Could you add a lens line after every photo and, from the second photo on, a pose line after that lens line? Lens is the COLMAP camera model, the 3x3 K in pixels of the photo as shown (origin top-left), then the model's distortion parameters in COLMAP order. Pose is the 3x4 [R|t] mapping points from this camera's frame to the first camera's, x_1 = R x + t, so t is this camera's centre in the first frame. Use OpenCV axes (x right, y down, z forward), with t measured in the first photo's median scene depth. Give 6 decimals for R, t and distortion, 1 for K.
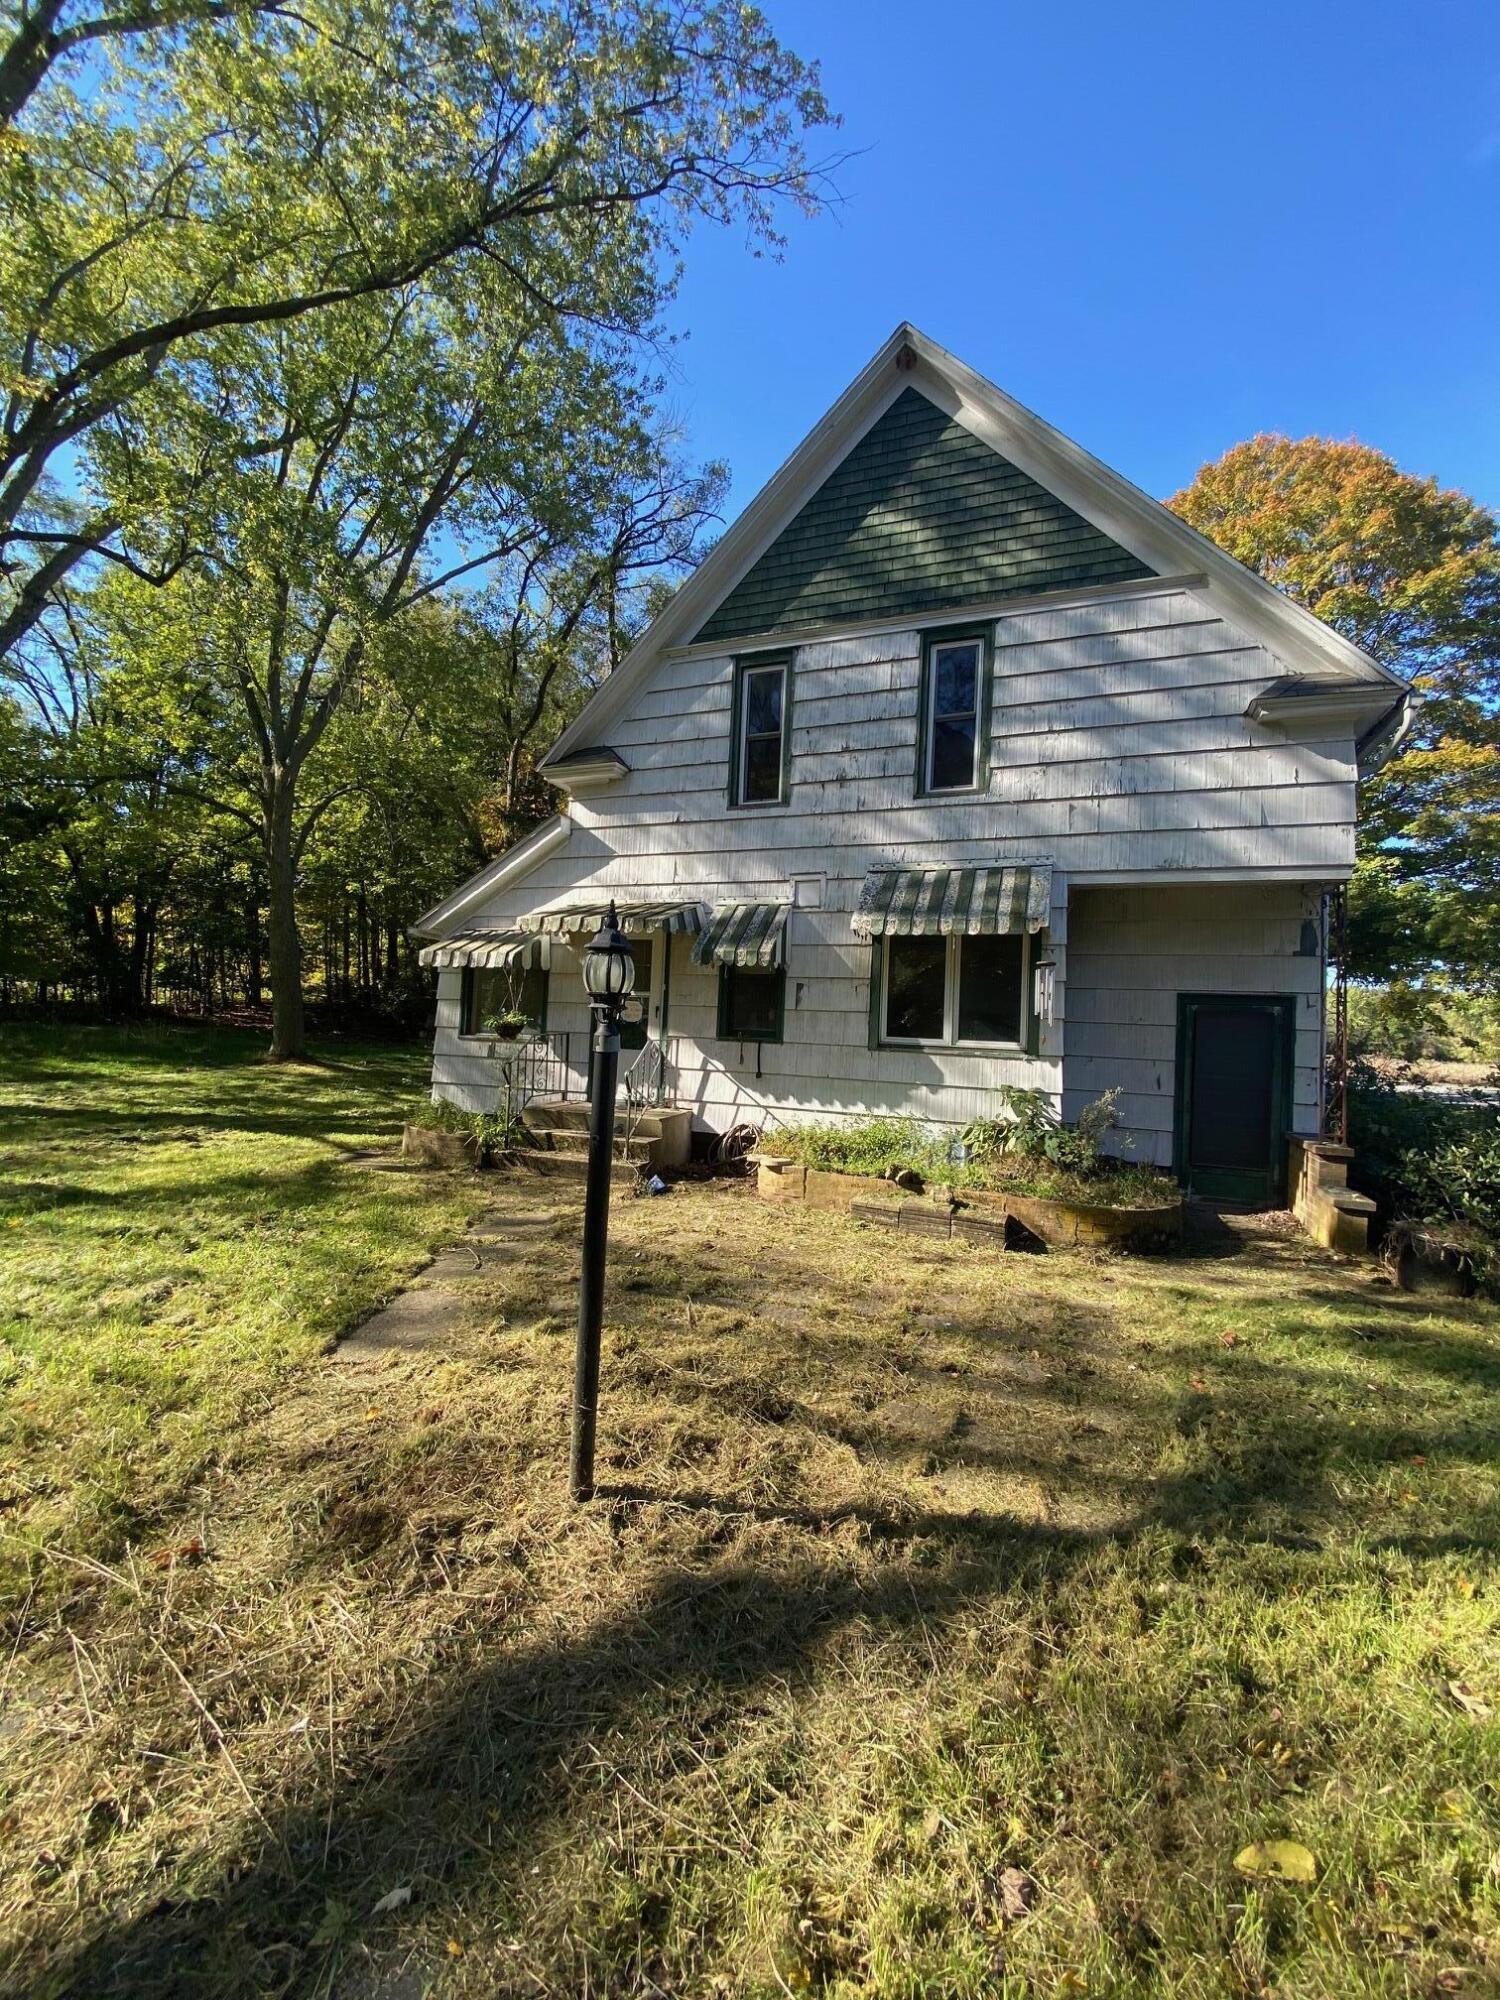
lens RADIAL K [[797.0, 0, 750.0], [0, 797.0, 1000.0], [0, 0, 1]] dist [-0.007348, -0.011836]
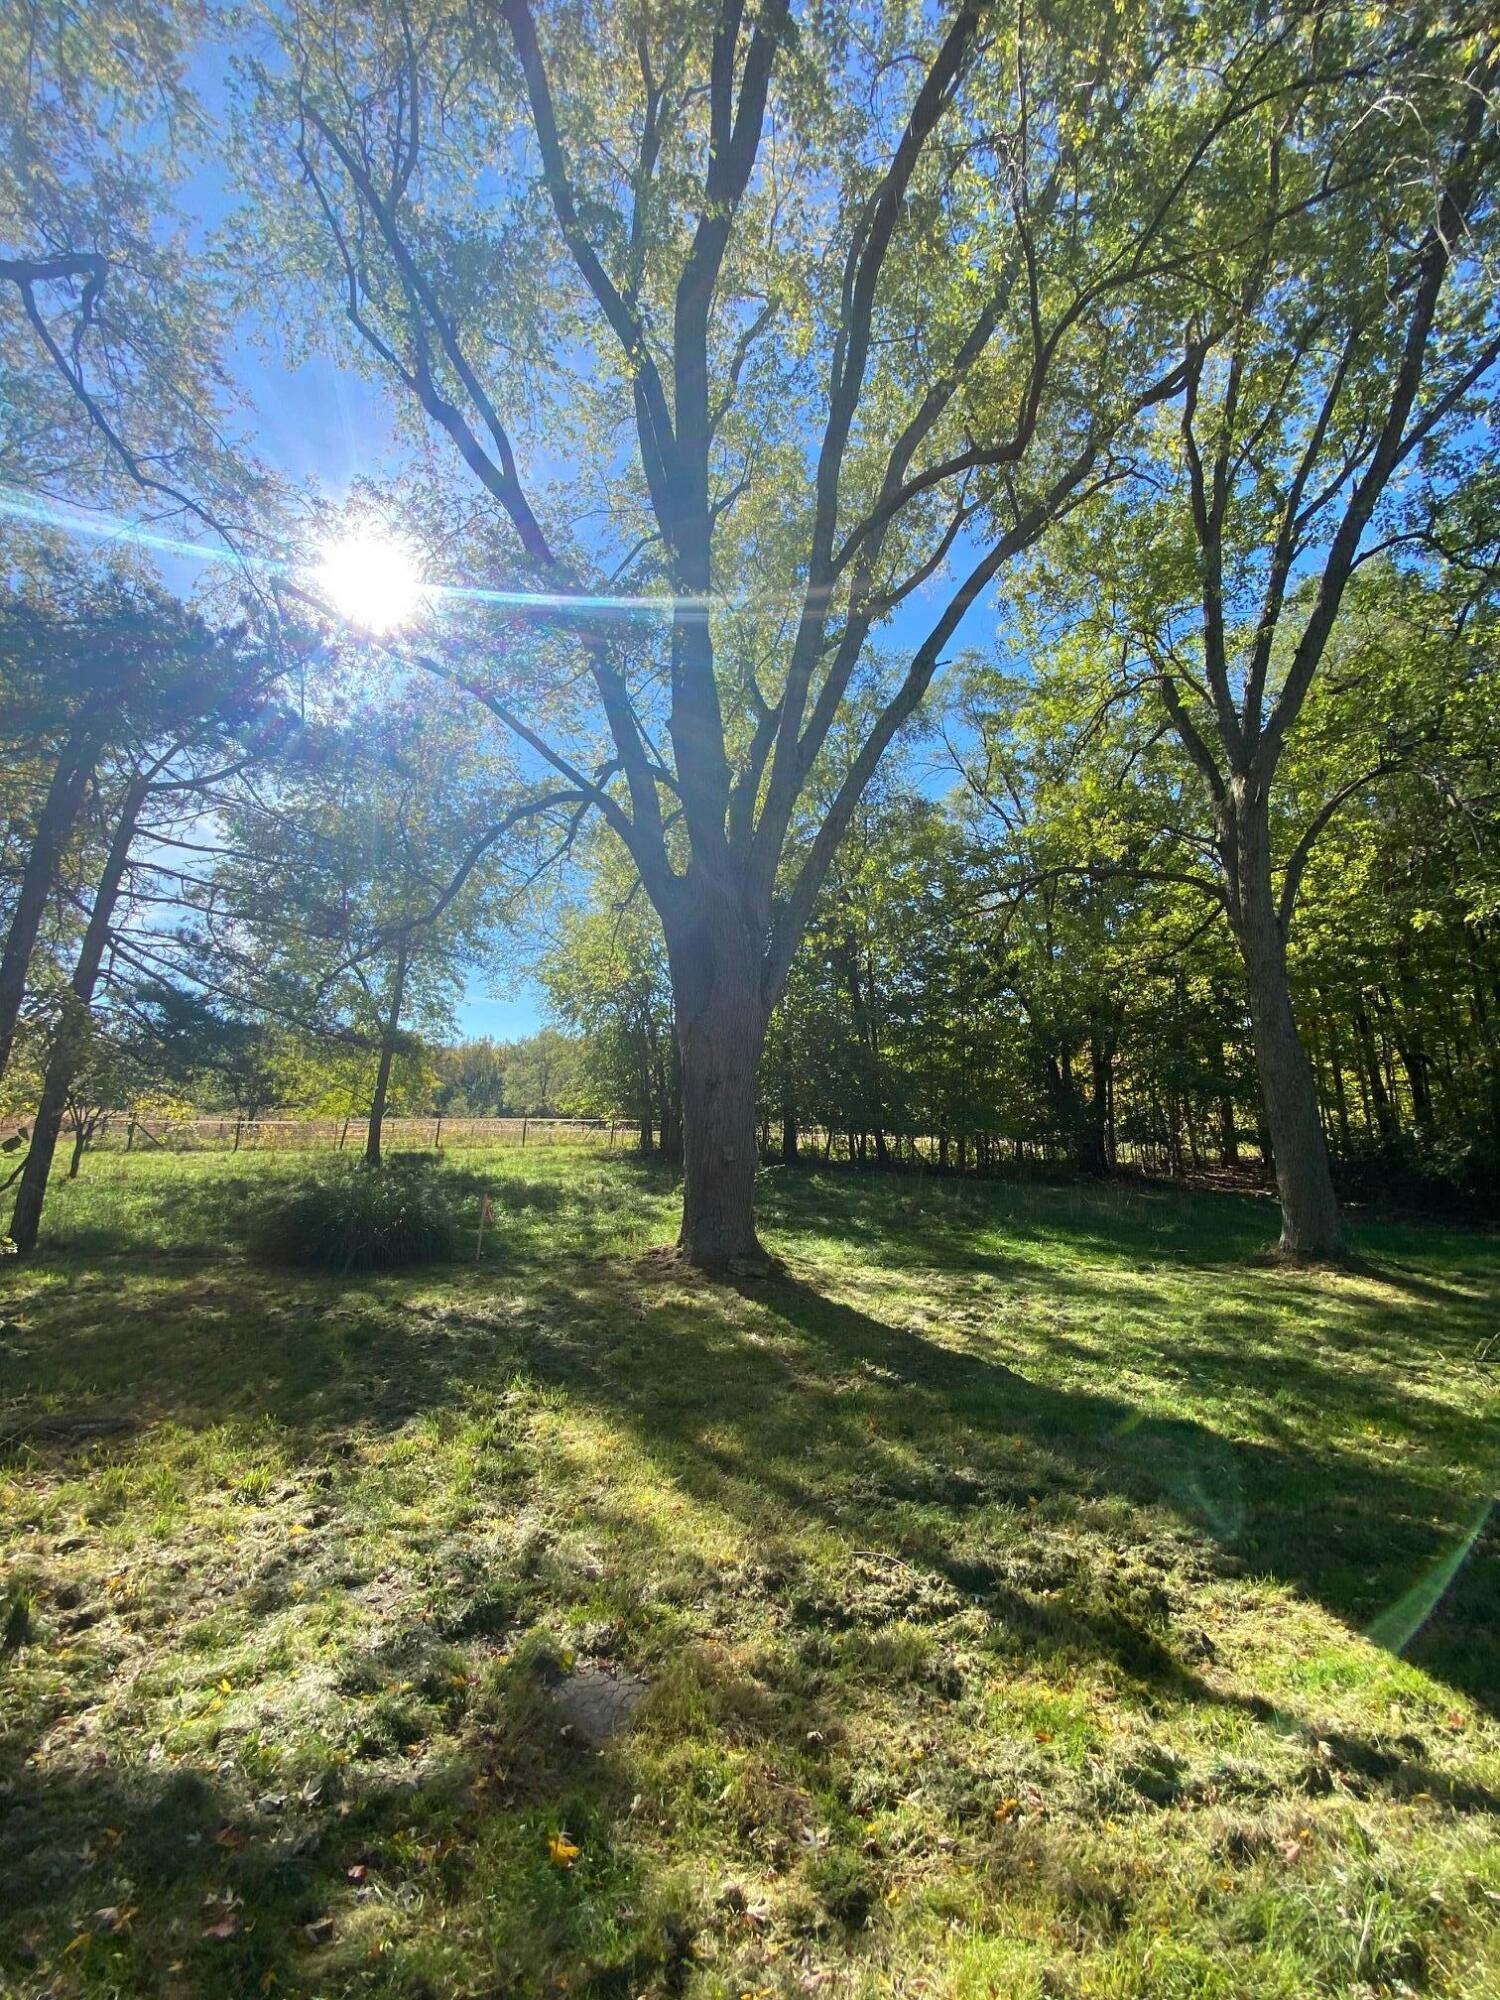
lens RADIAL K [[797.0, 0, 750.0], [0, 797.0, 1000.0], [0, 0, 1]] dist [-0.007348, -0.011836]
pose [[0.465041, -0.172029, -0.868414, -0.233663], [-0.003096, 0.980616, -0.195914, 0.003493], [0.885284, 0.093797, 0.455494, 0.347431]]
